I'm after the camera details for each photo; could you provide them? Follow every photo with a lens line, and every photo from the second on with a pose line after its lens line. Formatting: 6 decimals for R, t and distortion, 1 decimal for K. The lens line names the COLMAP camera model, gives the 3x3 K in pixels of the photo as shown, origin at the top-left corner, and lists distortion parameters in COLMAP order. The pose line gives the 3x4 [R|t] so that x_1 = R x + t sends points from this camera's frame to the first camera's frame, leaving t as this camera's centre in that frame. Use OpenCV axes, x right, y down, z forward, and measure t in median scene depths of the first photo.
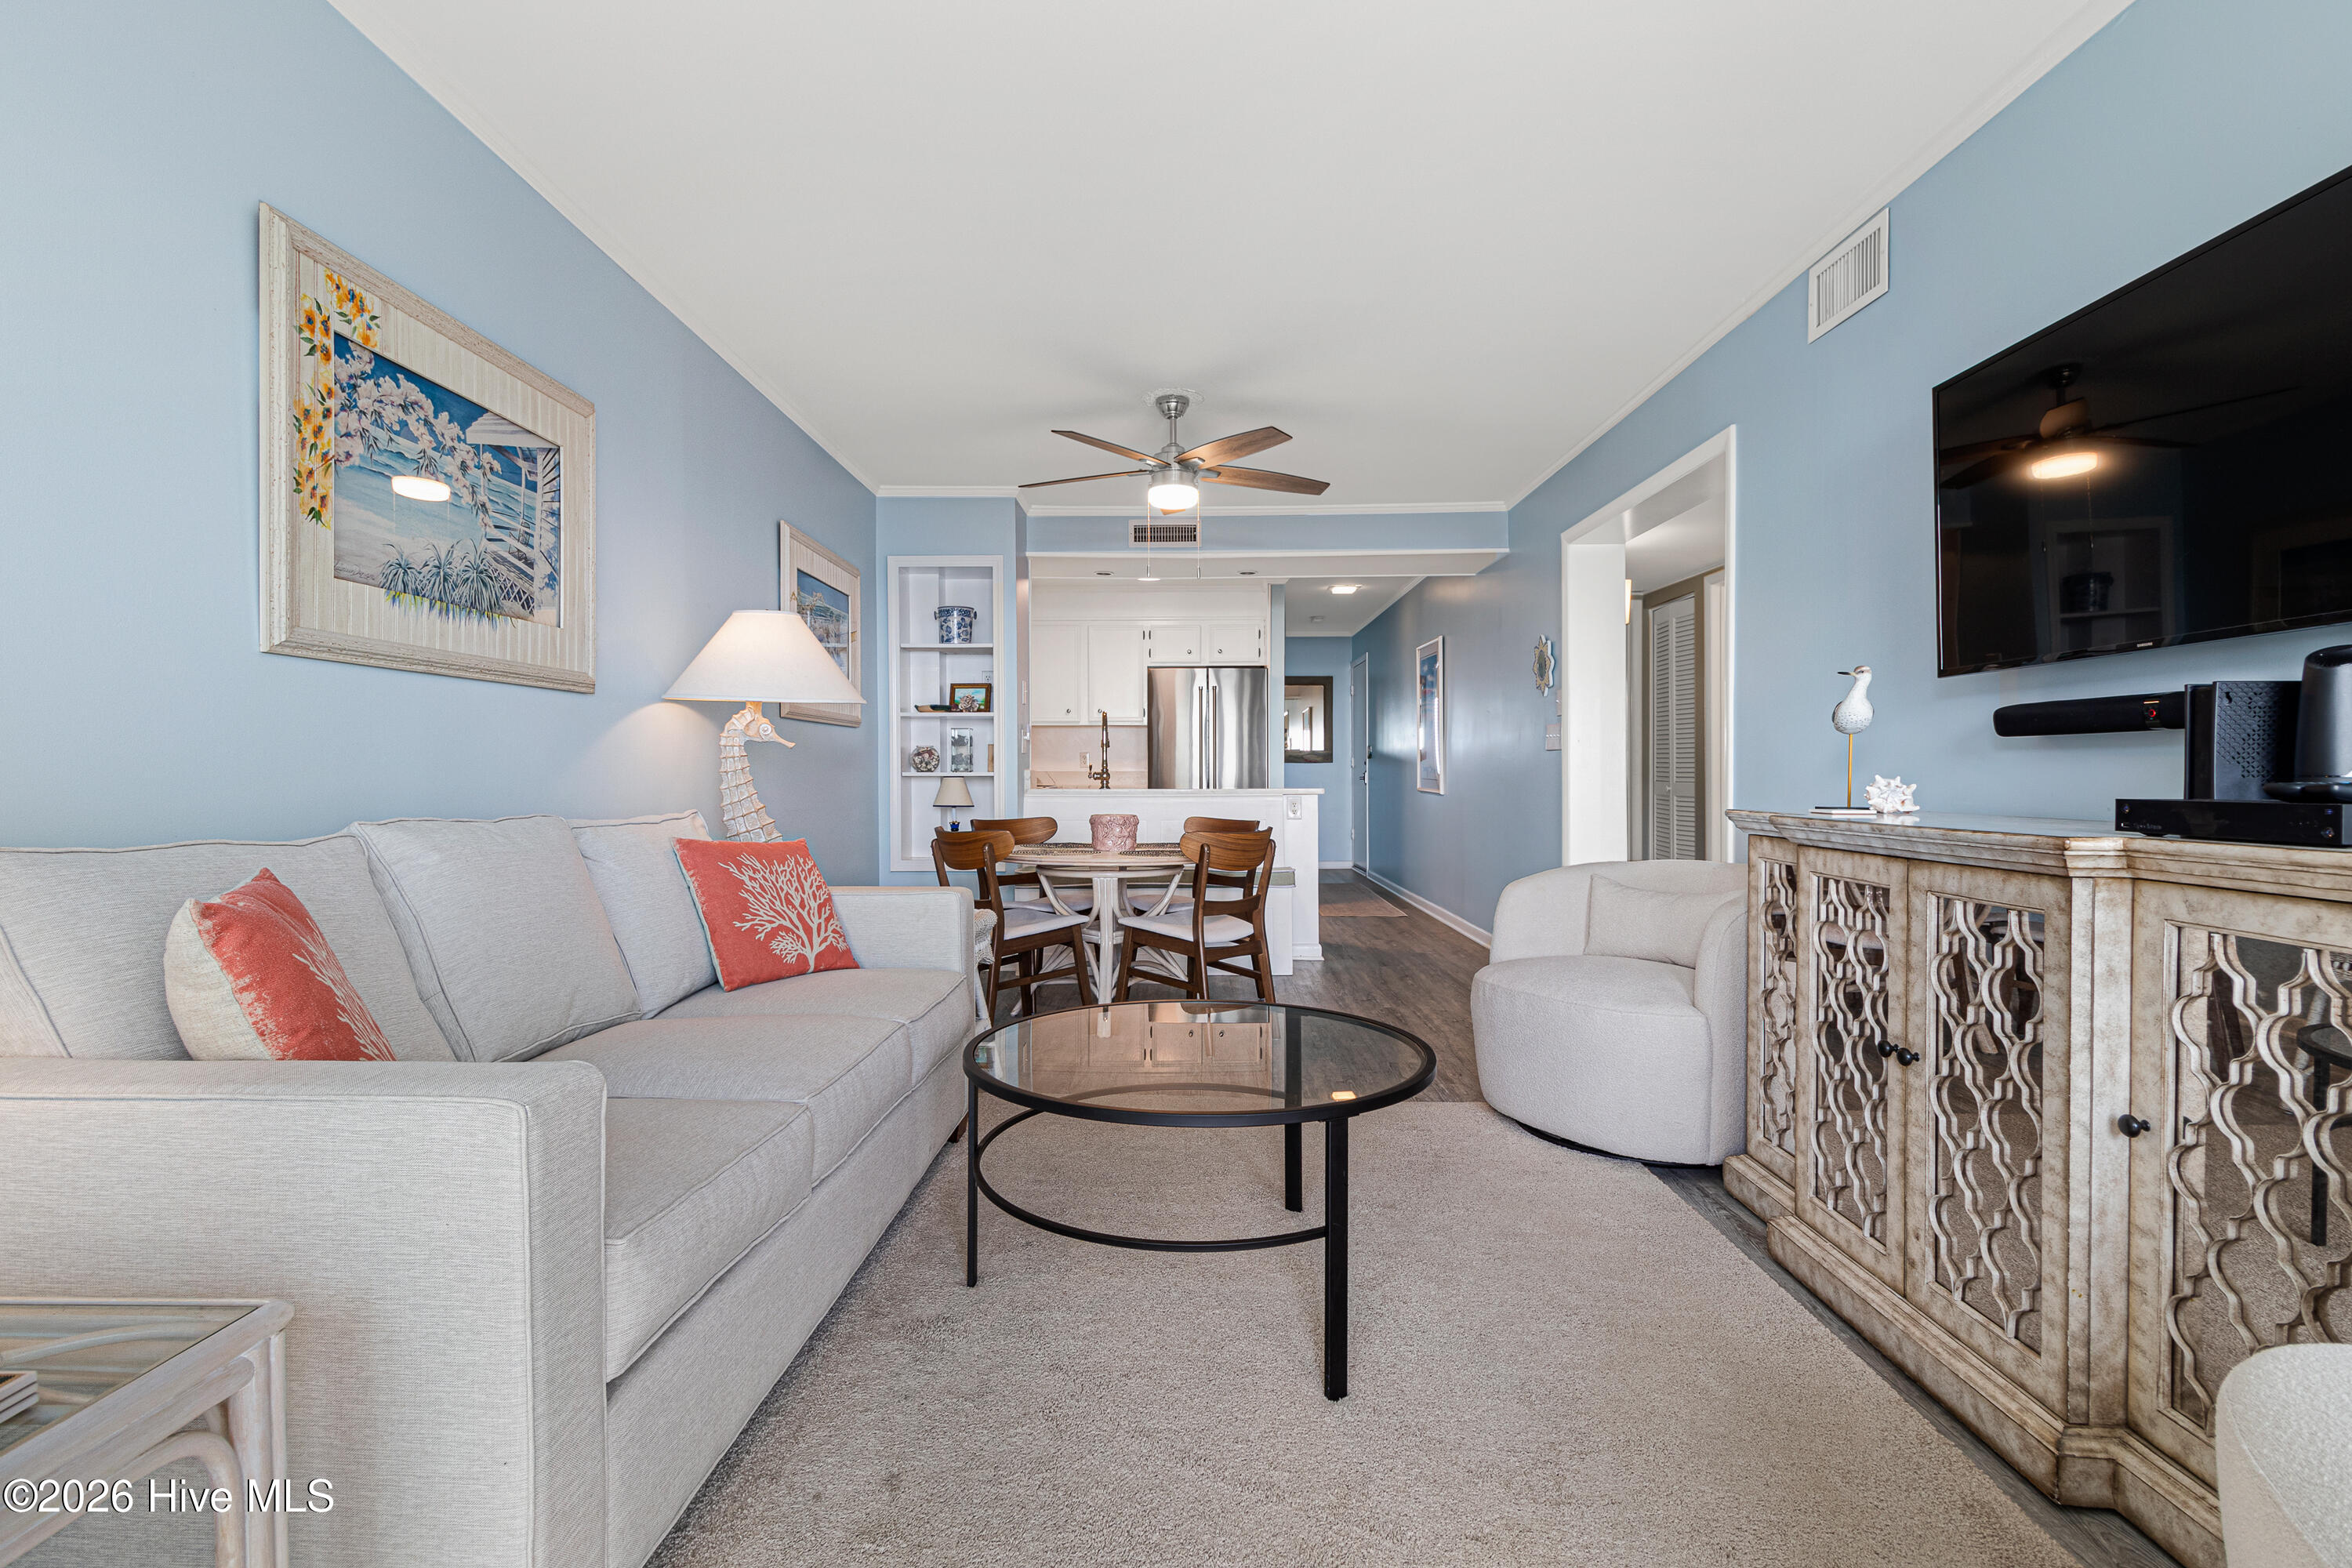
lens RADIAL K [[1288.1, 0, 1249.5], [0, 1288.1, 784.1], [0, 0, 1]] dist [0.001433, 0.000105]
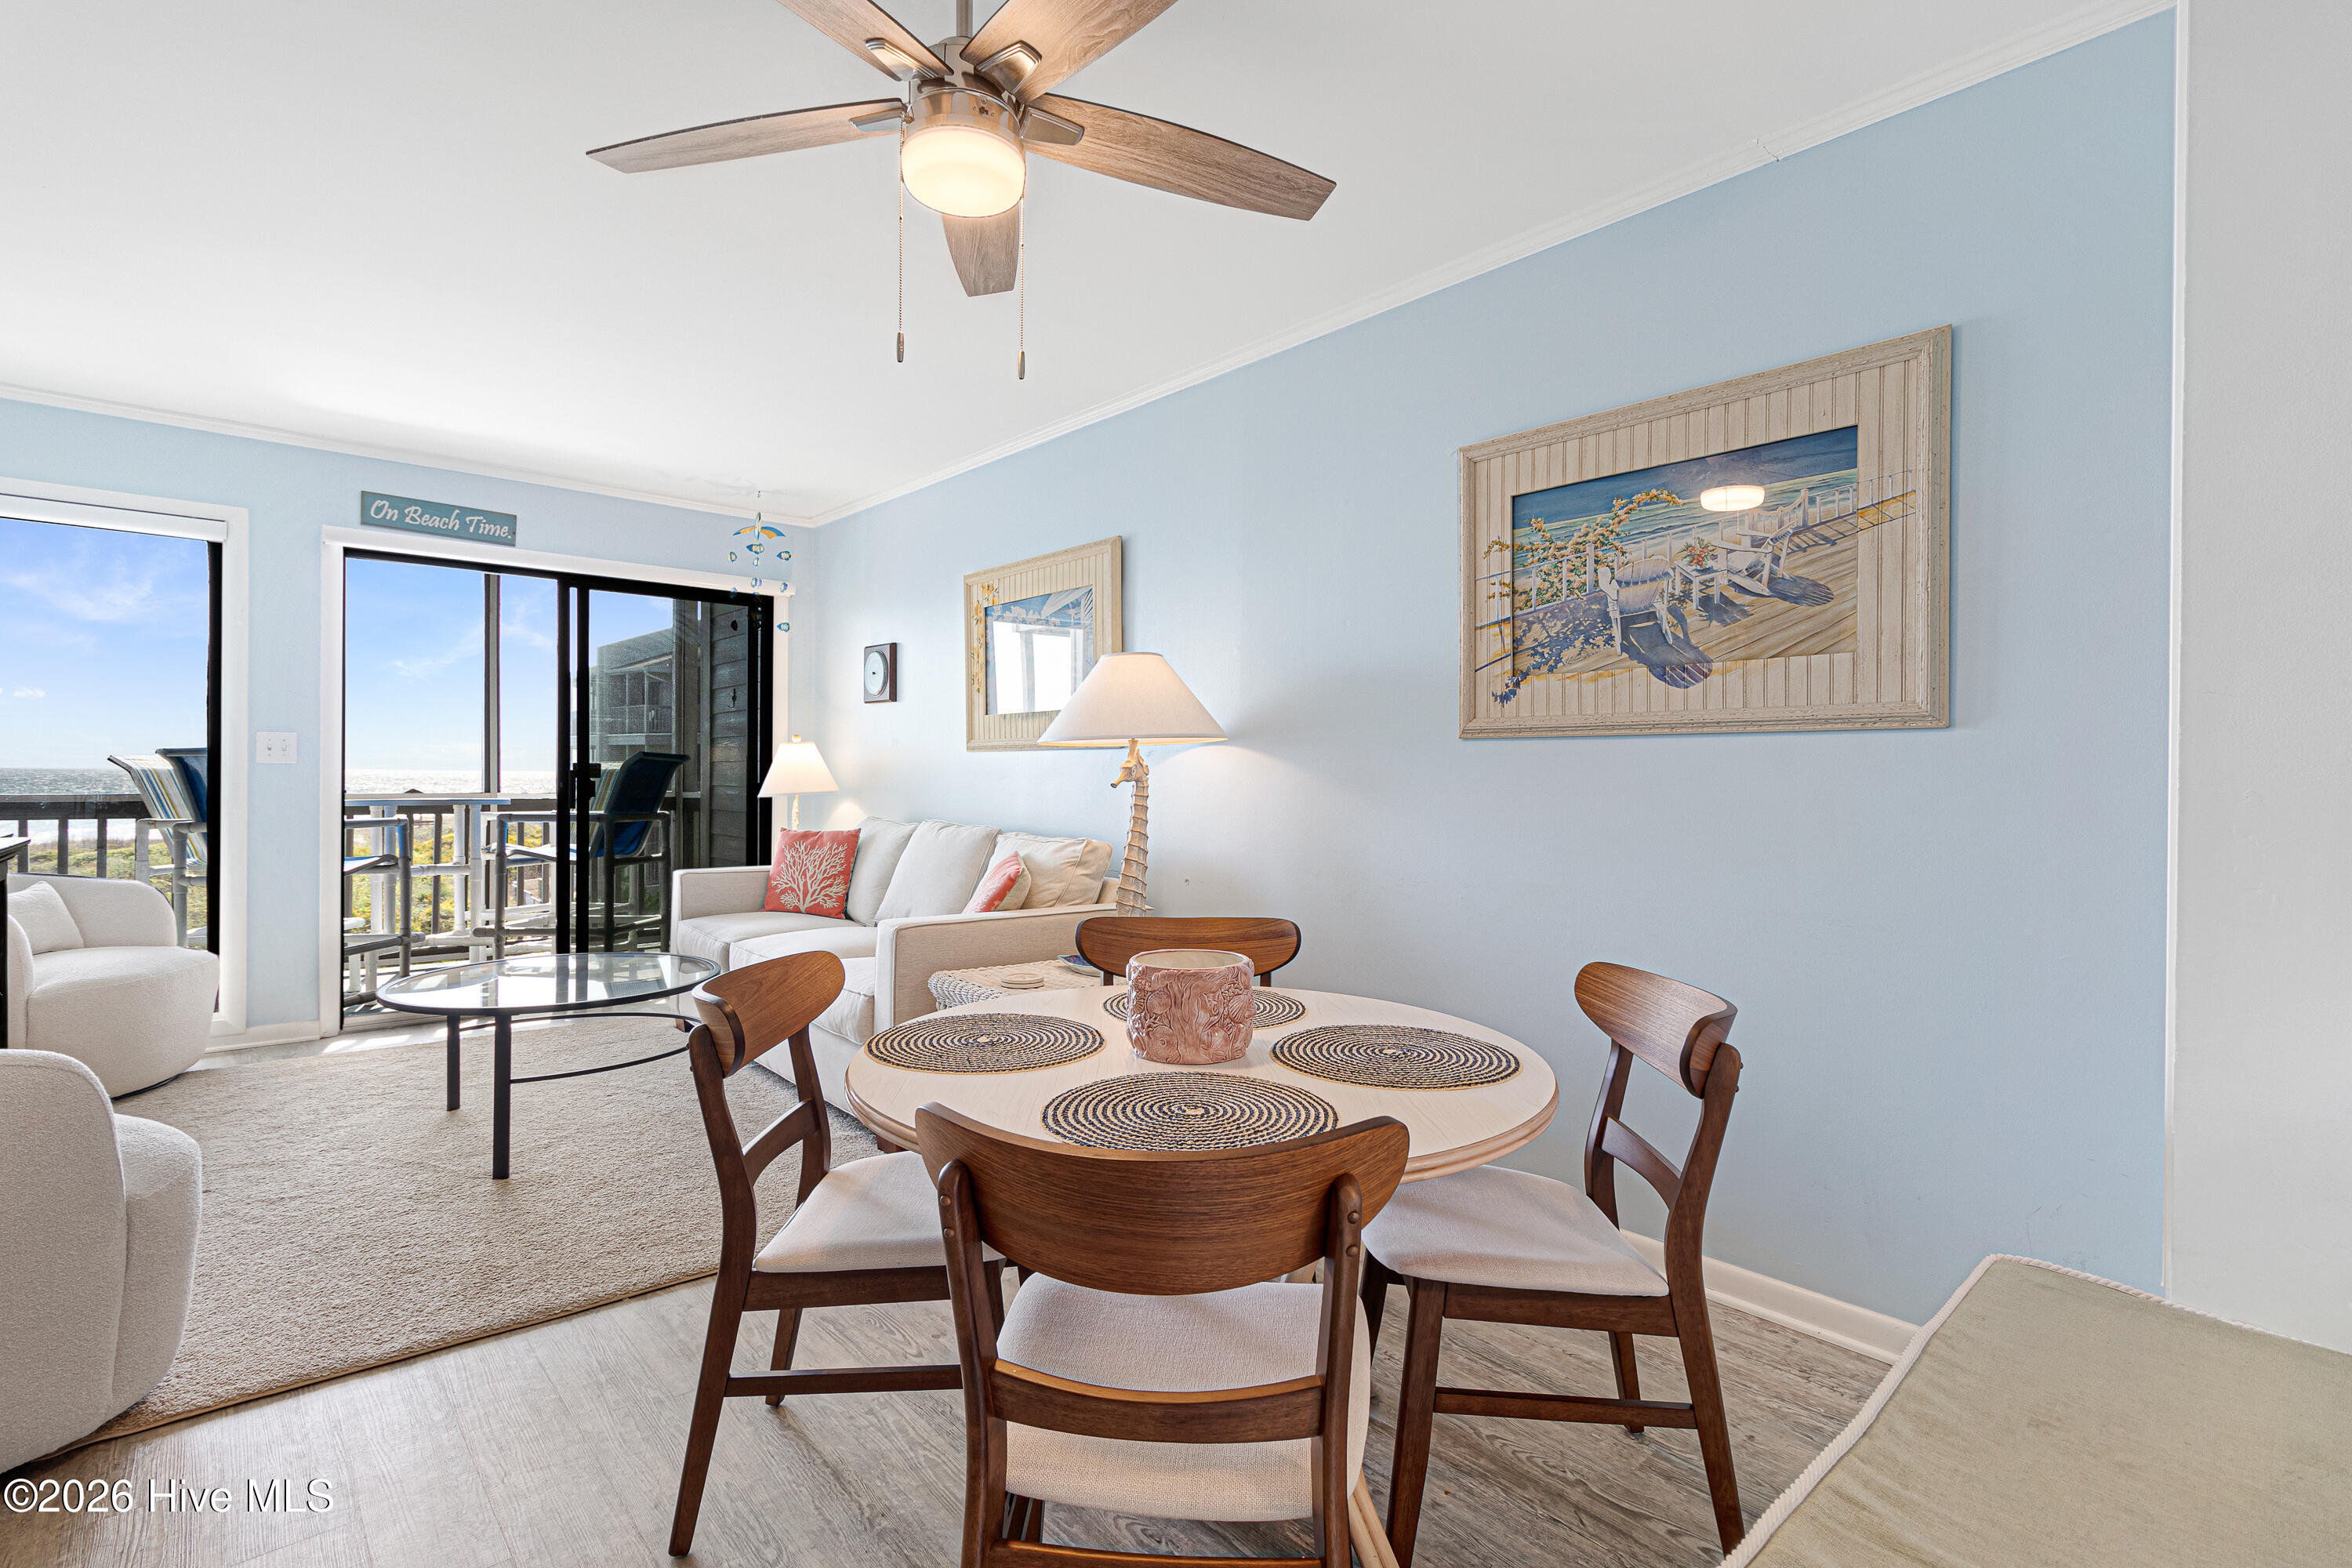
lens RADIAL K [[1066.4, 0, 1176.0], [0, 1066.4, 784.0], [0, 0, 1]] dist [0.000877, -0.000012]
pose [[-0.783389, 0.000184, -0.621532, 0.173864], [-0.011953, 0.999811, 0.015361, -0.060353], [0.621417, 0.019463, -0.783238, 2.301993]]
